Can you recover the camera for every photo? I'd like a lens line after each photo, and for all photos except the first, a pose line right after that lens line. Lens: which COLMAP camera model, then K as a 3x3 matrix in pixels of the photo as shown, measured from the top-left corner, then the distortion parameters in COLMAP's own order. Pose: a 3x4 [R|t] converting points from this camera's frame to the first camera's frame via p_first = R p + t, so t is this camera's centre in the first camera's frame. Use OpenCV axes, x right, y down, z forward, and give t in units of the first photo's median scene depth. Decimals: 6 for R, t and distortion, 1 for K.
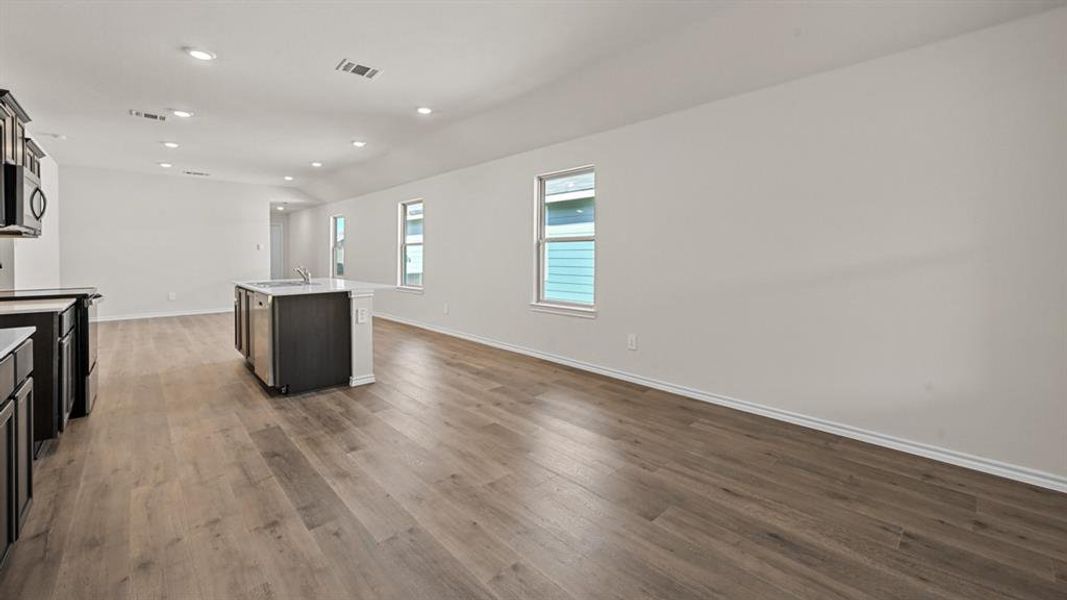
lens RADIAL K [[442.0, 0, 528.9], [0, 442.0, 257.7], [0, 0, 1]] dist [0.012979, -0.000025]
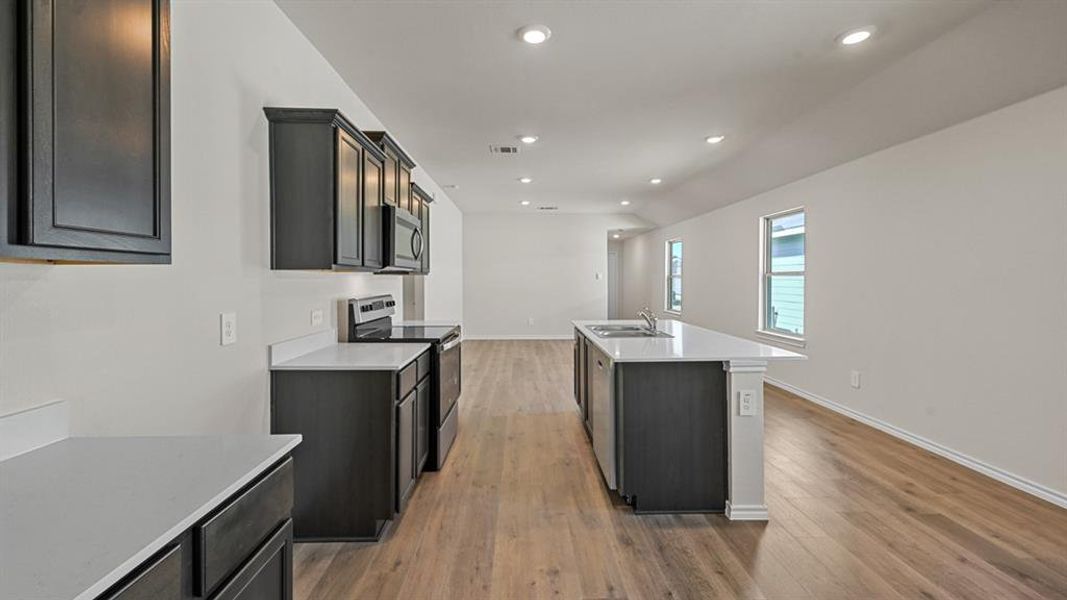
lens RADIAL K [[427.5, 0, 528.0], [0, 427.5, 284.2], [0, 0, 1]] dist [0.001806, 0.000192]
pose [[0.760924, 0.010194, -0.648761, -0.193810], [-0.003750, 0.999929, 0.011313, -0.029652], [0.648830, -0.006175, 0.760908, 0.314876]]
